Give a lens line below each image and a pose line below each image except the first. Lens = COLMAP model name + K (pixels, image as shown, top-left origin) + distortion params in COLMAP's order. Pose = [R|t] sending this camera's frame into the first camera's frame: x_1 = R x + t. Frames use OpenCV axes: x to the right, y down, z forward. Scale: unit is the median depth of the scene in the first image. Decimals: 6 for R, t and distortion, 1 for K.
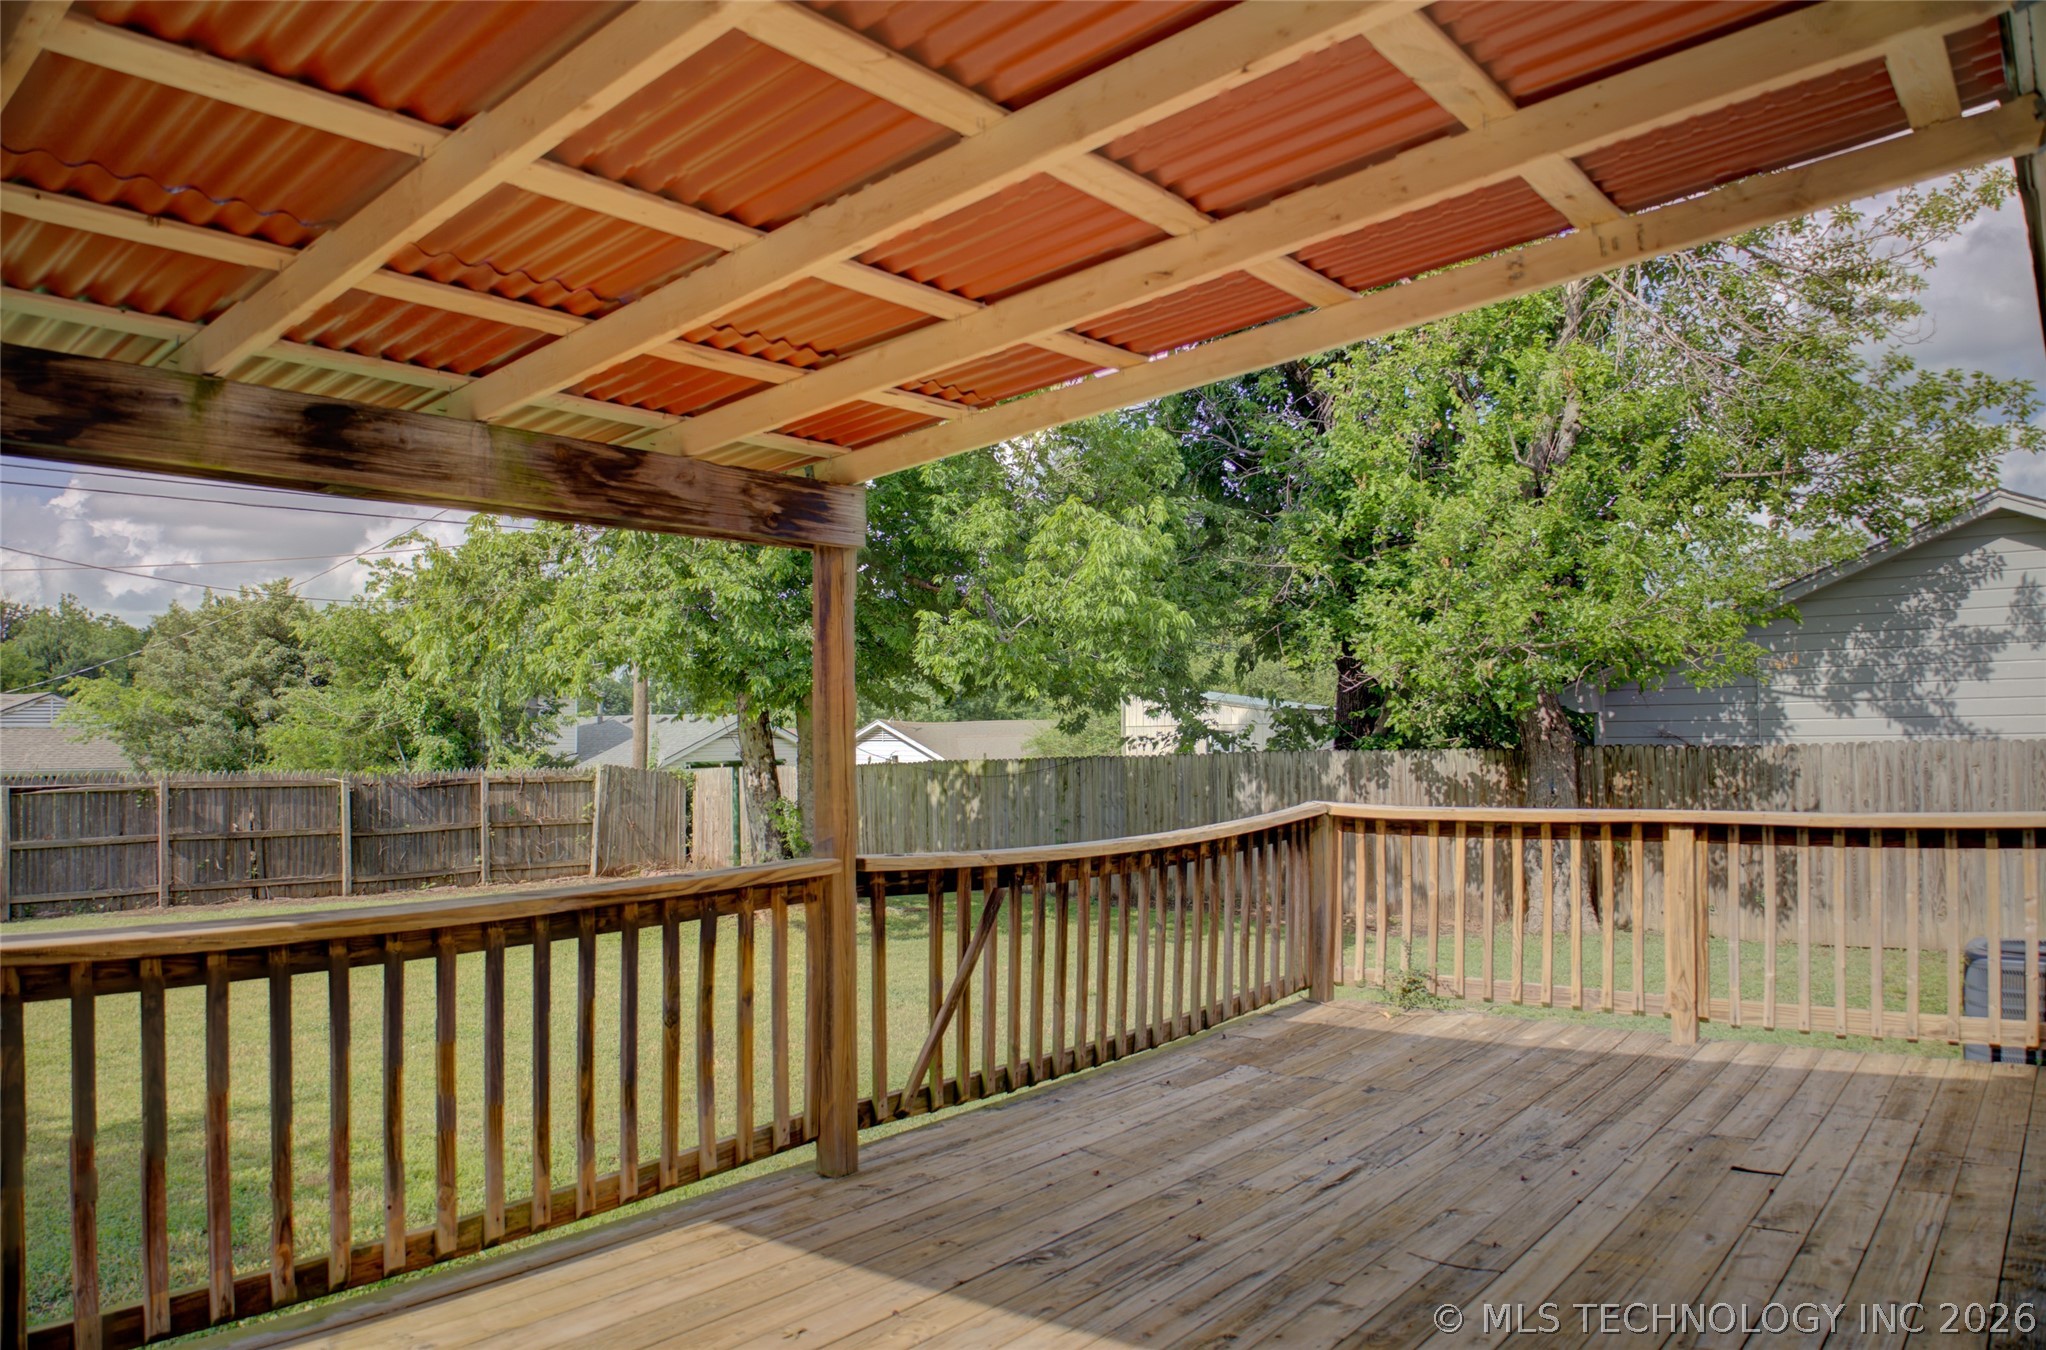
lens RADIAL K [[1379.7, 0, 1043.2], [0, 1379.7, 663.0], [0, 0, 1]] dist [-0.170836, 0.092835]
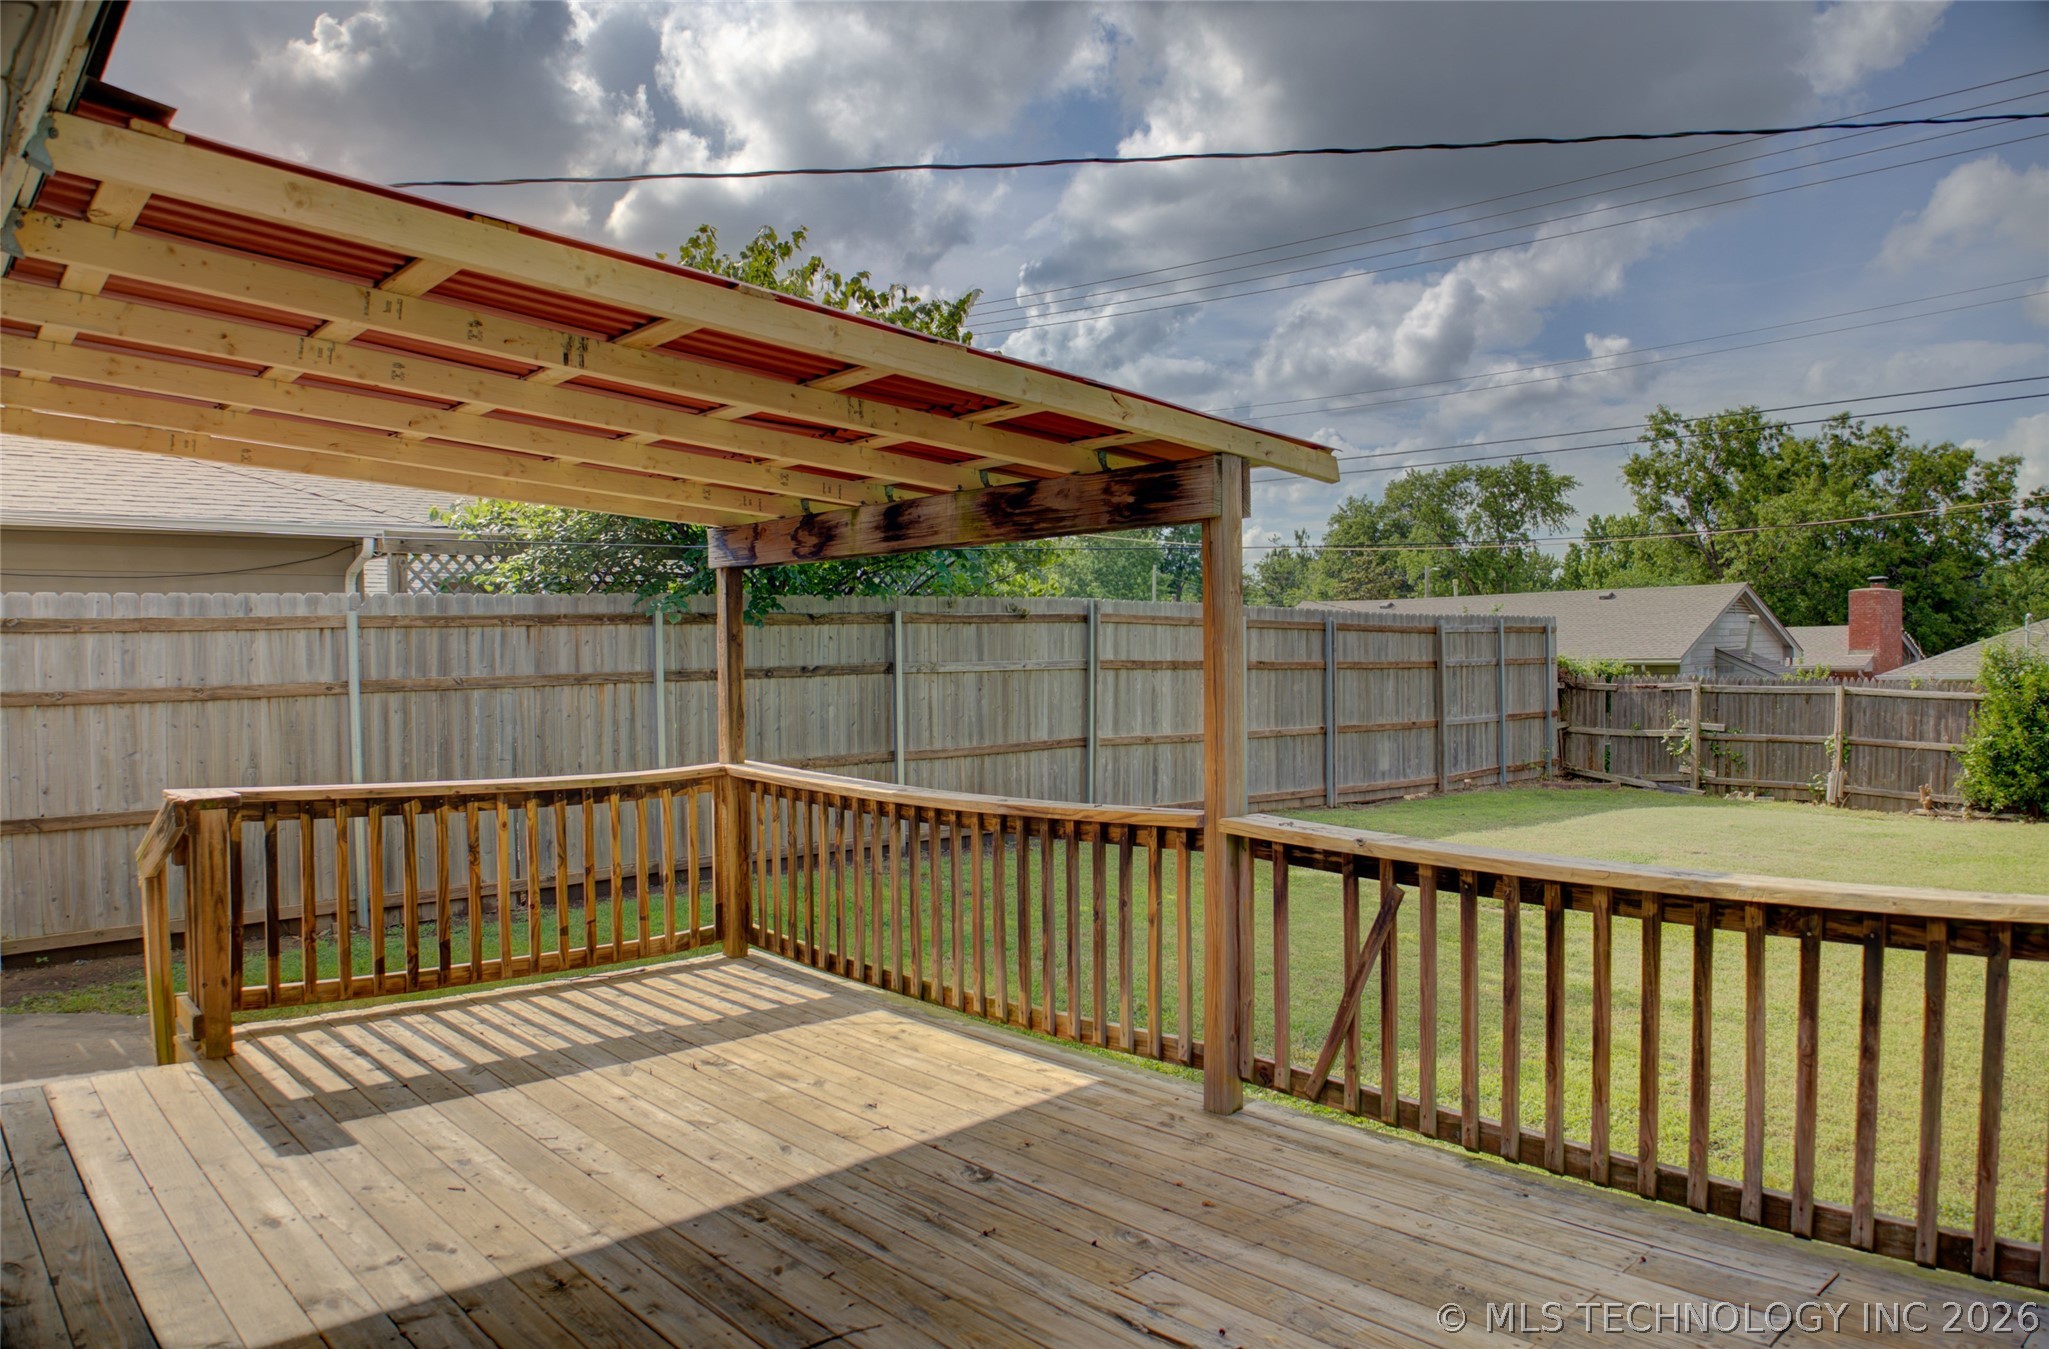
lens RADIAL K [[1390.2, 0, 1041.3], [0, 1390.2, 670.8], [0, 0, 1]] dist [-0.184422, 0.117226]
pose [[-0.151614, 0.025895, -0.988101, 0.257849], [0.068908, 0.997502, 0.015568, 0.002037], [0.986035, -0.065728, -0.153020, 0.292497]]
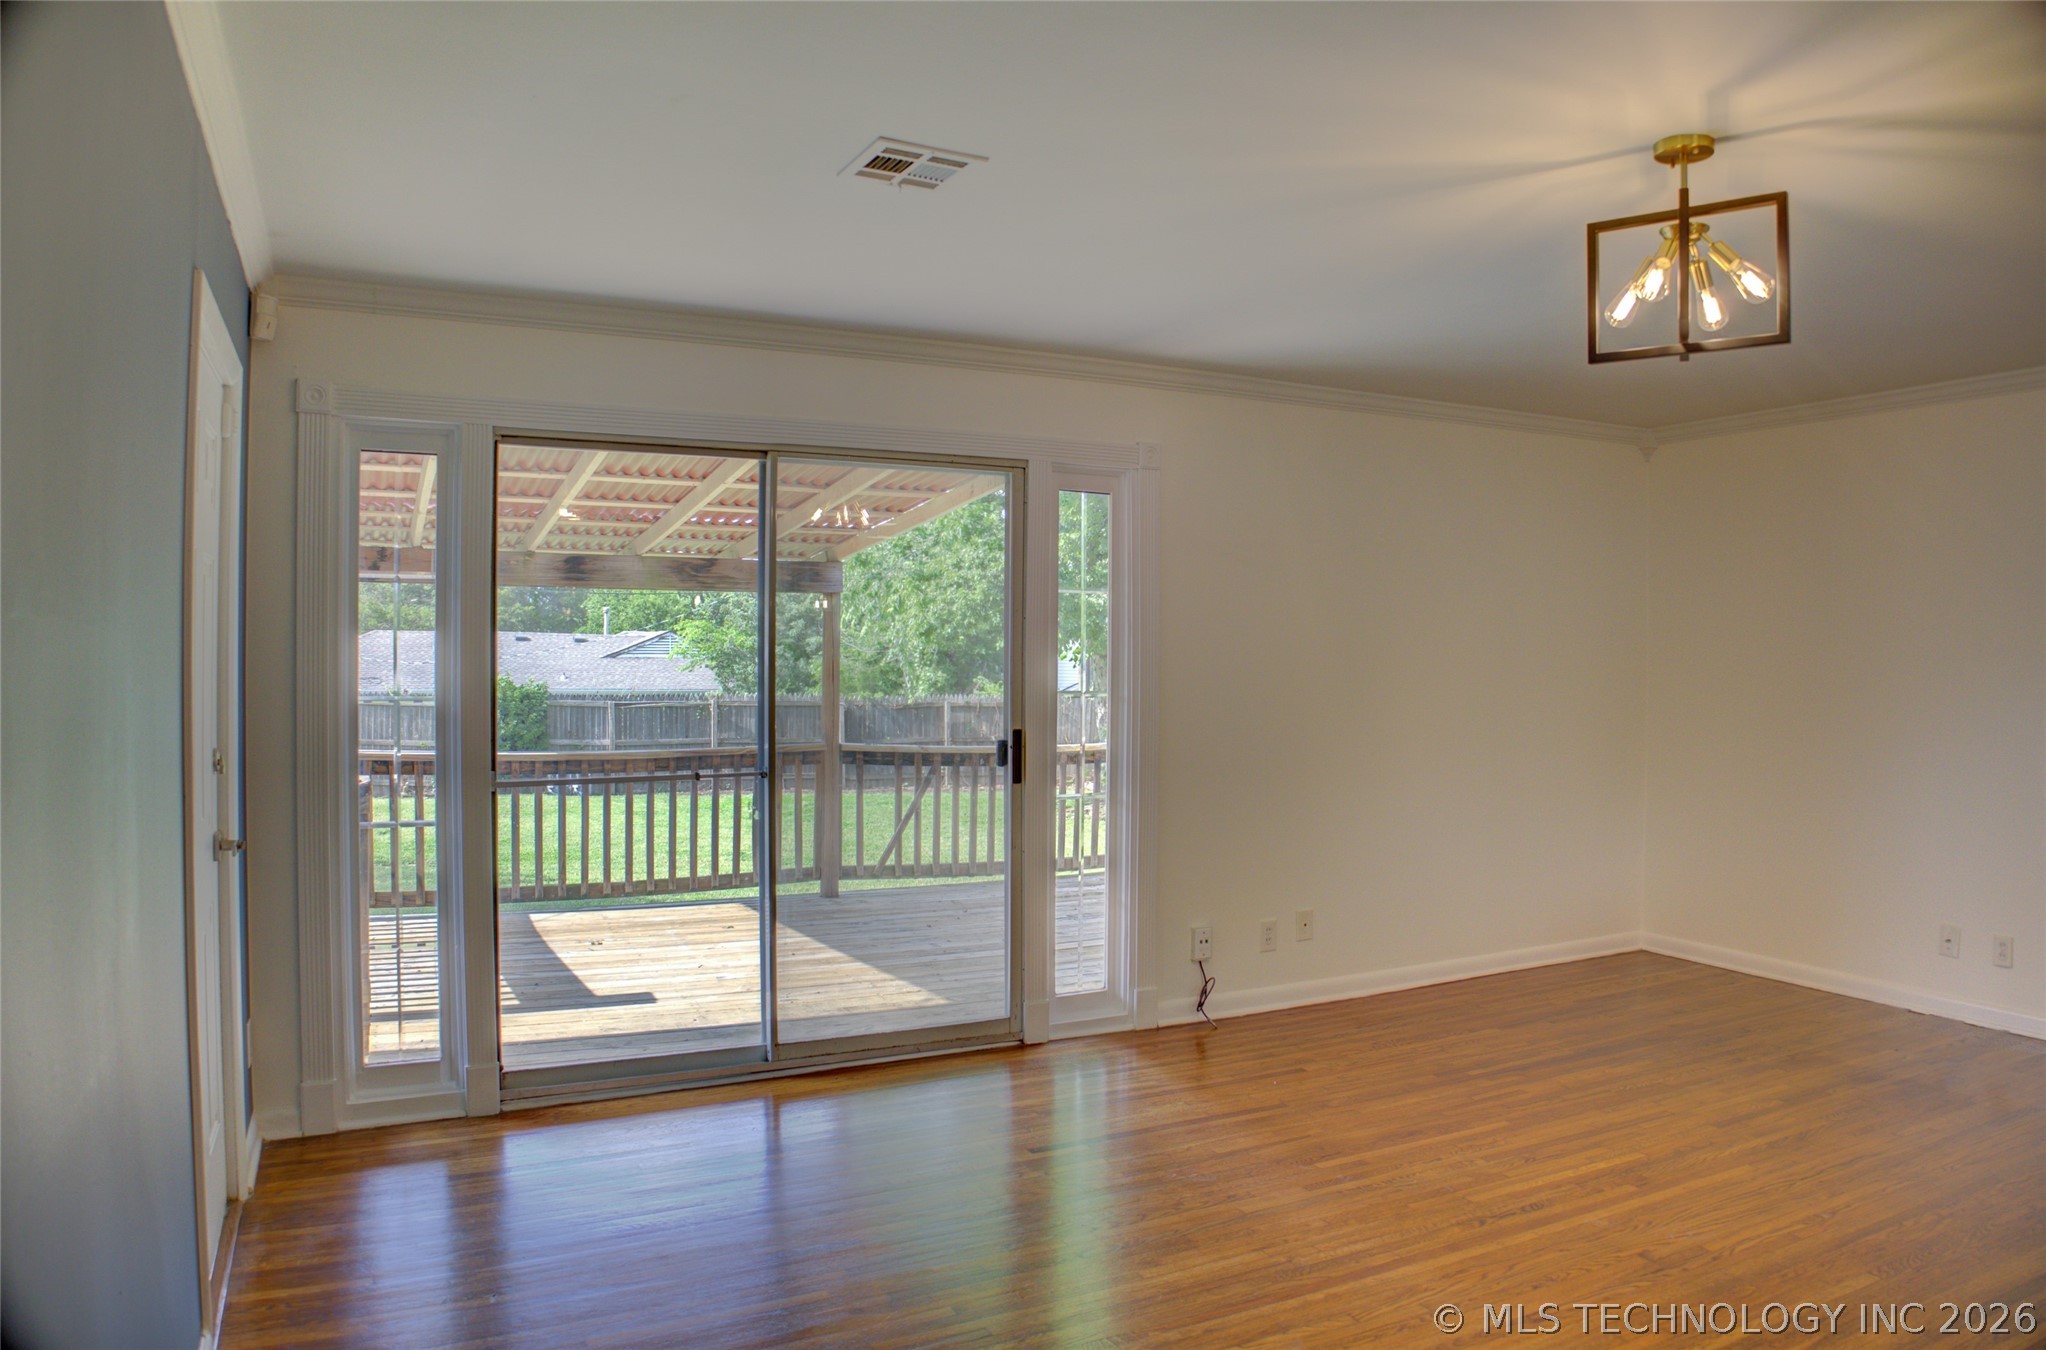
lens RADIAL K [[1379.7, 0, 1043.2], [0, 1379.7, 663.0], [0, 0, 1]] dist [-0.170836, 0.092835]
pose [[0.911022, 0.014342, -0.412109, 0.292556], [0.007391, 0.998666, 0.051094, -0.024526], [0.412292, -0.049594, 0.909701, -0.219505]]
